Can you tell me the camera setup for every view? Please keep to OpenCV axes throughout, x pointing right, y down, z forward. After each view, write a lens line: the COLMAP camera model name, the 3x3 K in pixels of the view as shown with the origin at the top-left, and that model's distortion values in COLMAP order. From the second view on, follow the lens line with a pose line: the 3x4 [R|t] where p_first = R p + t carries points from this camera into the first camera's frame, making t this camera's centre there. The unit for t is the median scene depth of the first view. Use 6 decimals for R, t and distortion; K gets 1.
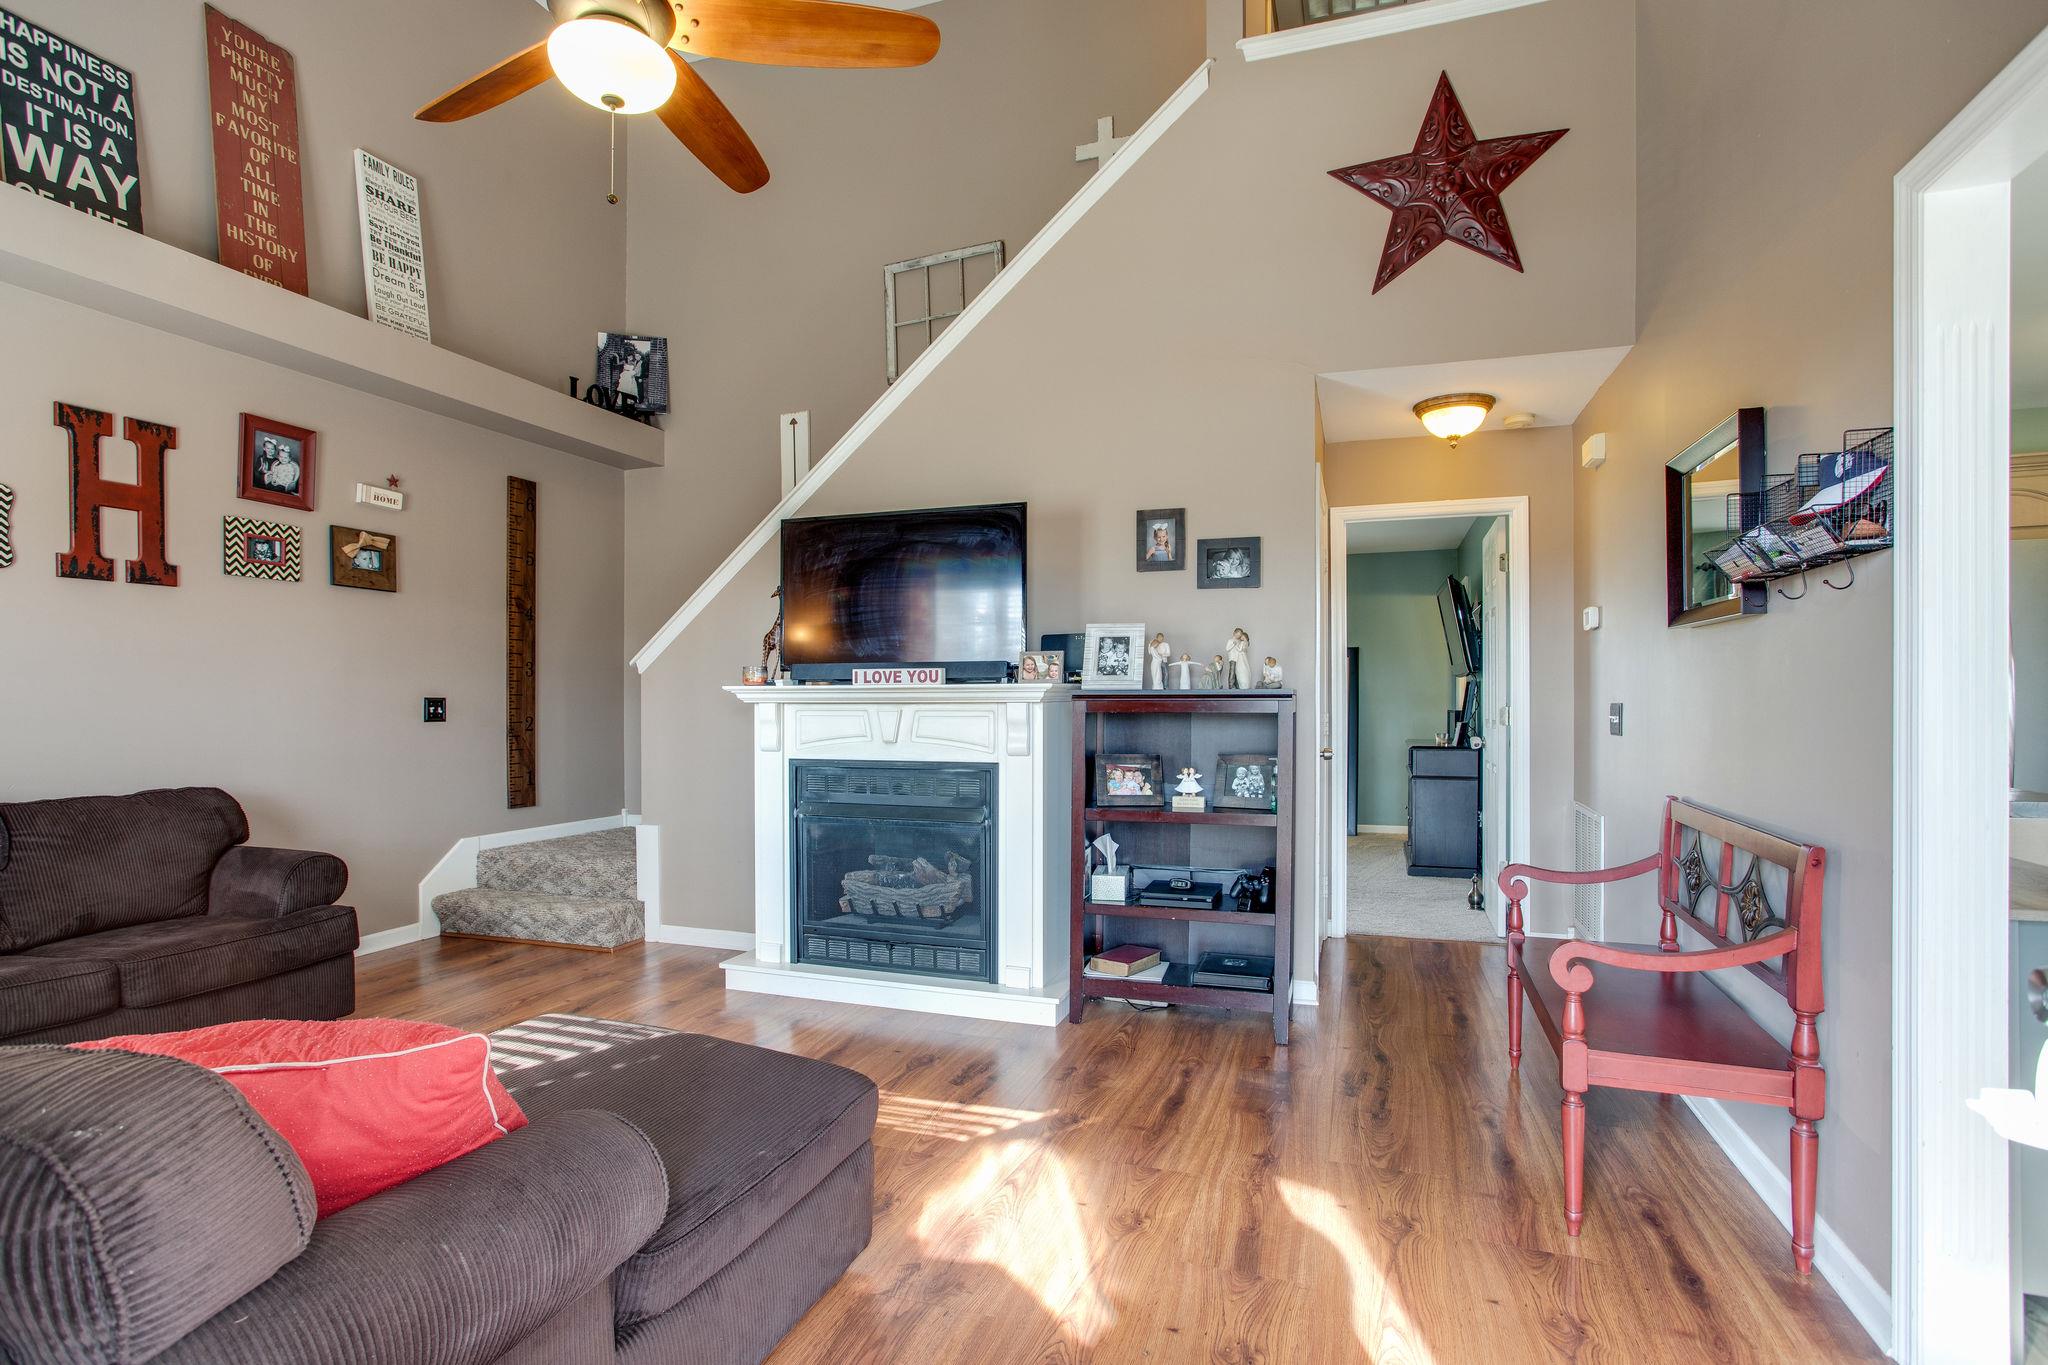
lens RADIAL K [[1031.8, 0, 1015.3], [0, 1031.8, 691.7], [0, 0, 1]] dist [-0.001093, 0.000641]
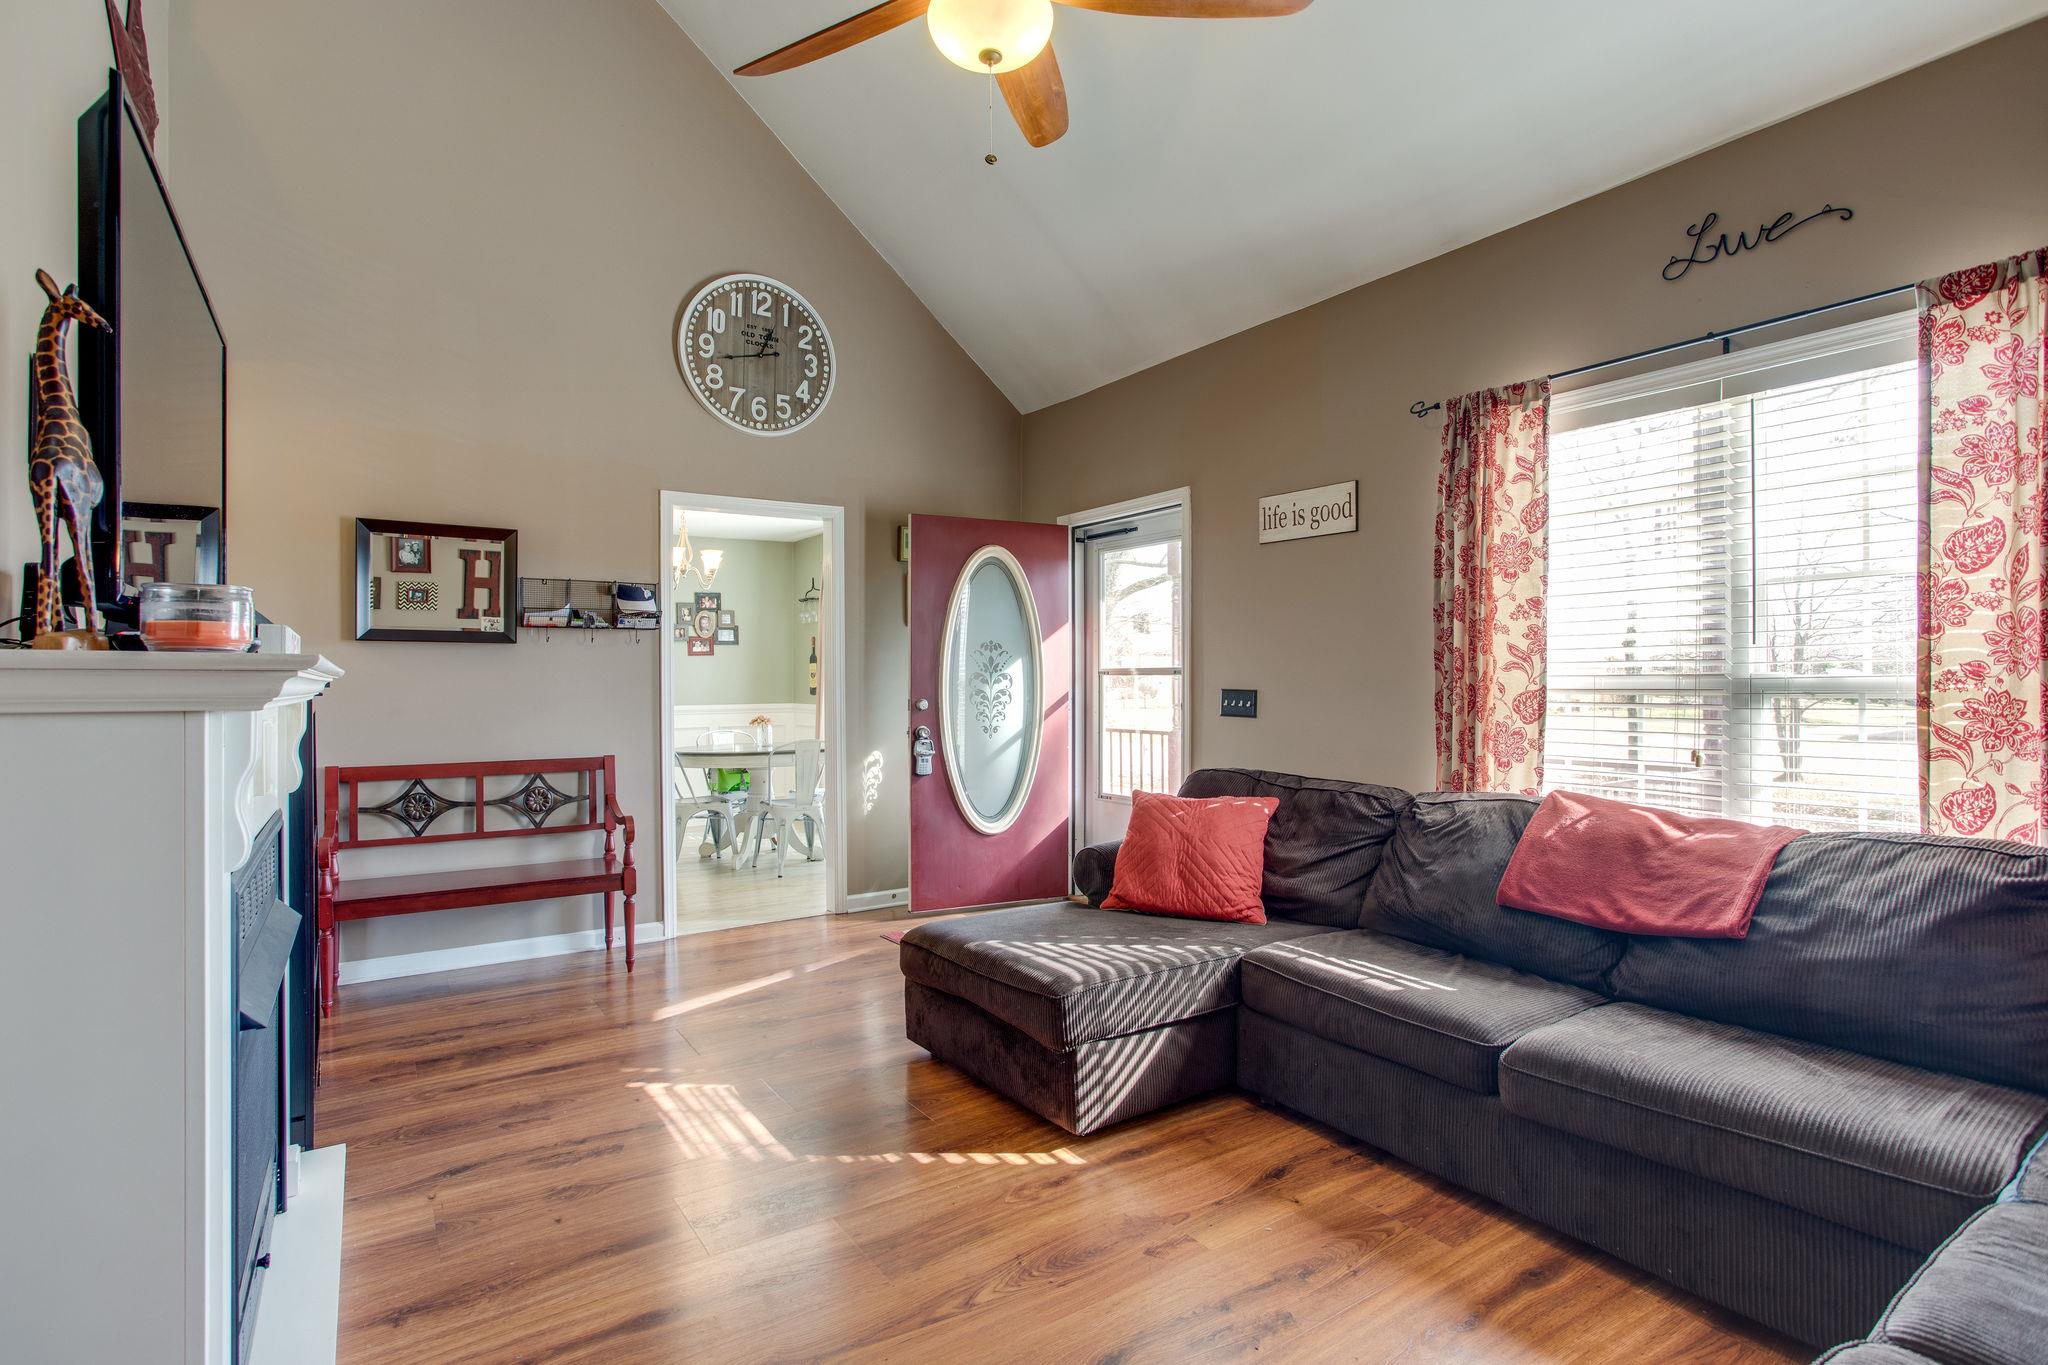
lens RADIAL K [[1003.7, 0, 1022.3], [0, 1003.7, 639.7], [0, 0, 1]] dist [-0.000601, 0.000272]
pose [[-0.803262, 0.033885, 0.594662, -0.643042], [0.007380, 0.998870, -0.046948, 0.002796], [-0.595580, -0.033323, -0.802604, 1.145751]]
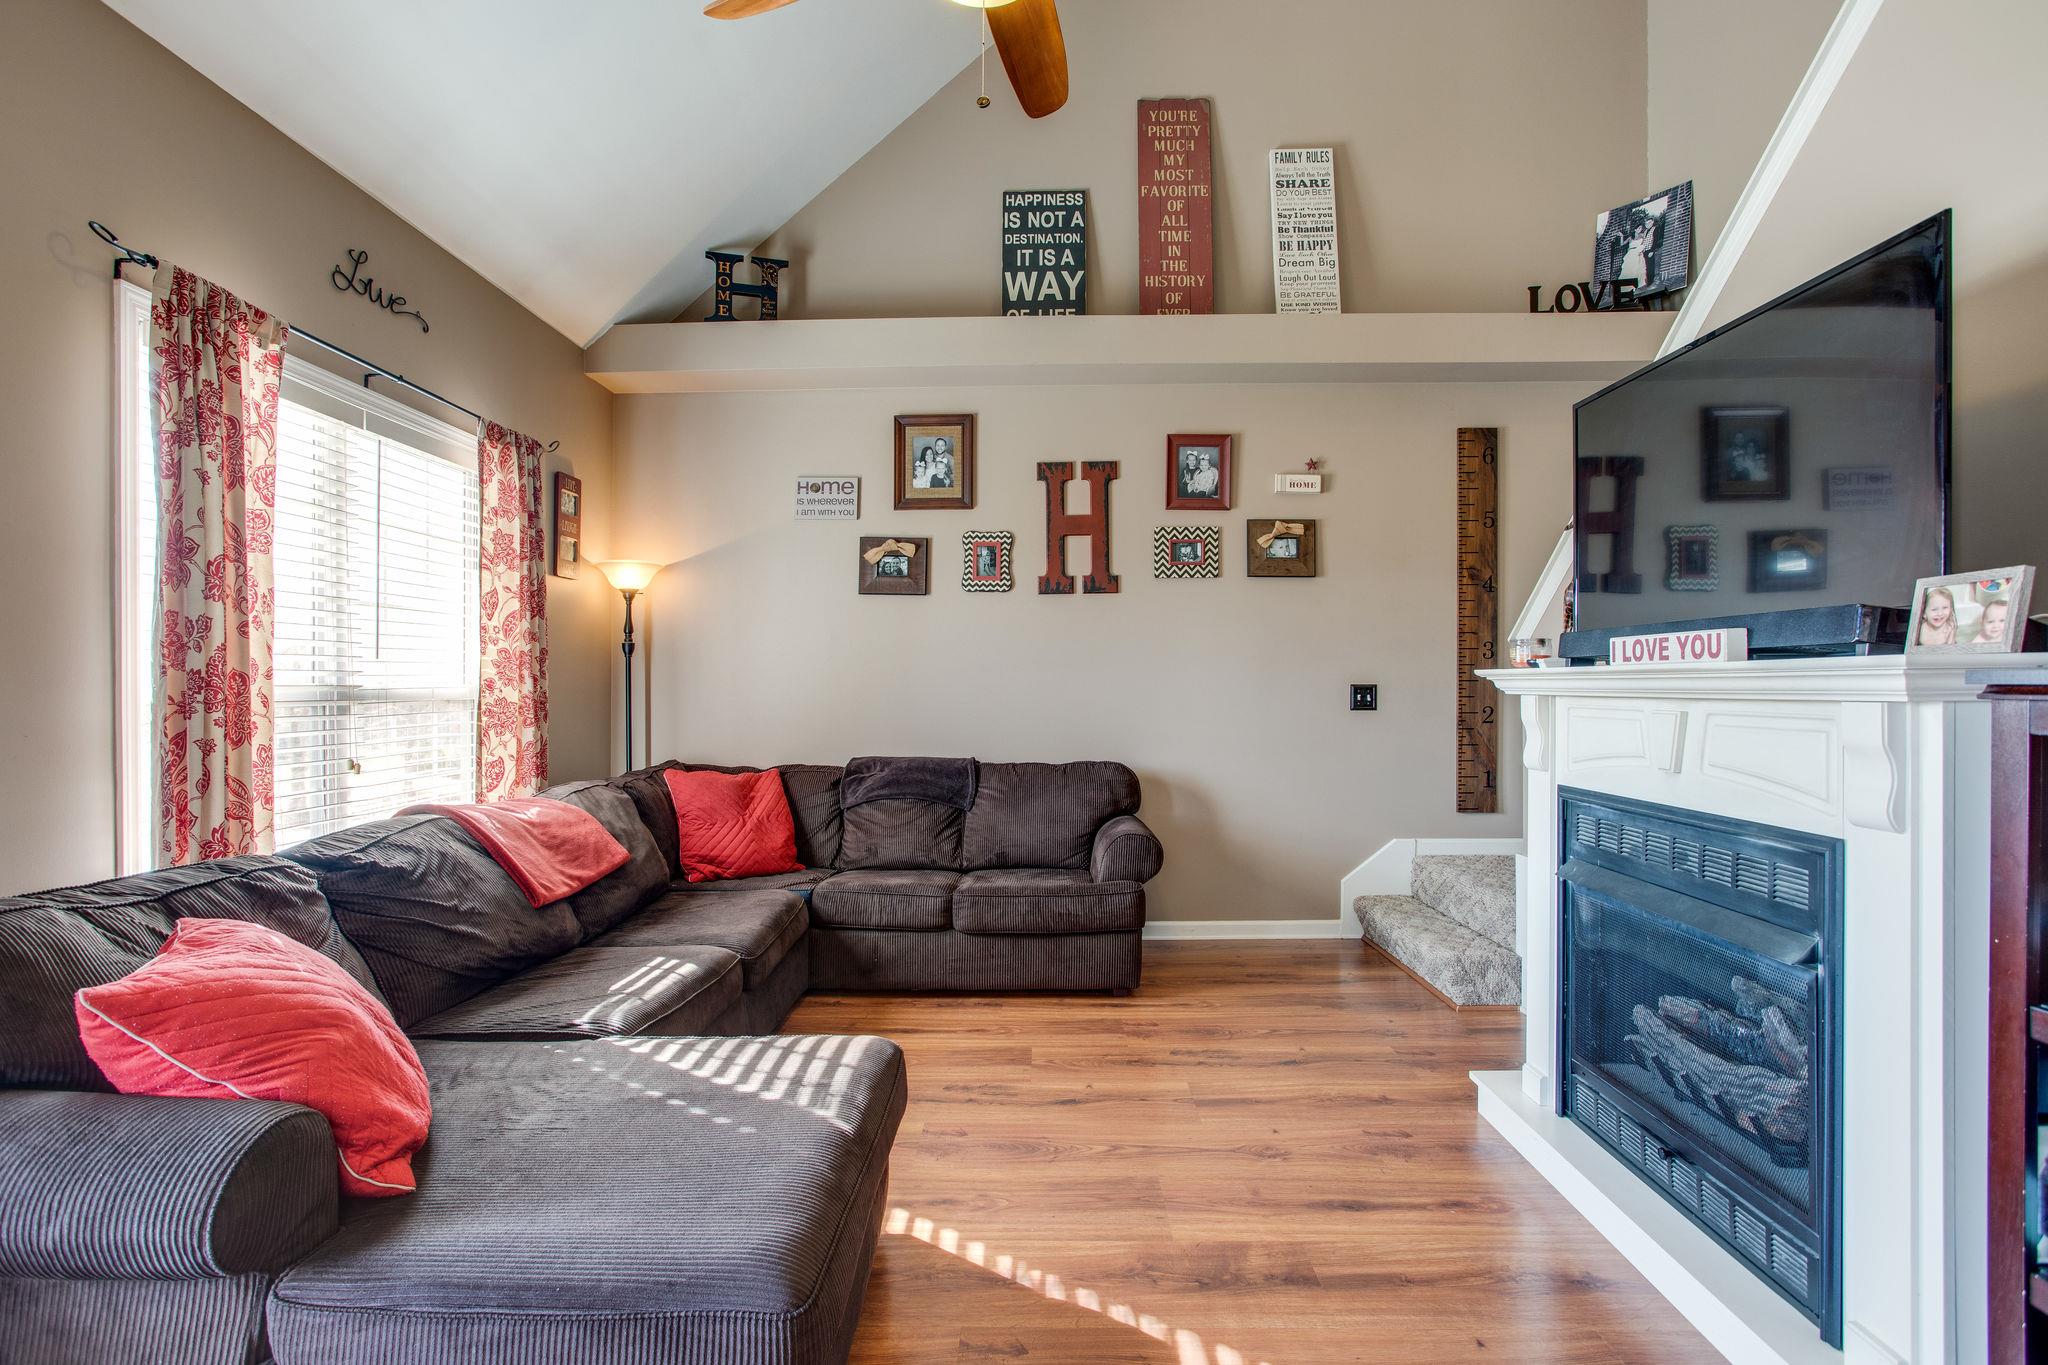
lens RADIAL K [[1008.9, 0, 1012.3], [0, 1008.9, 680.2], [0, 0, 1]] dist [-0.048510, 0.033416]
pose [[0.300606, -0.002892, -0.953744, 0.260818], [0.010152, 0.999948, 0.000167, -0.001765], [0.953694, -0.009733, 0.300620, 0.512985]]
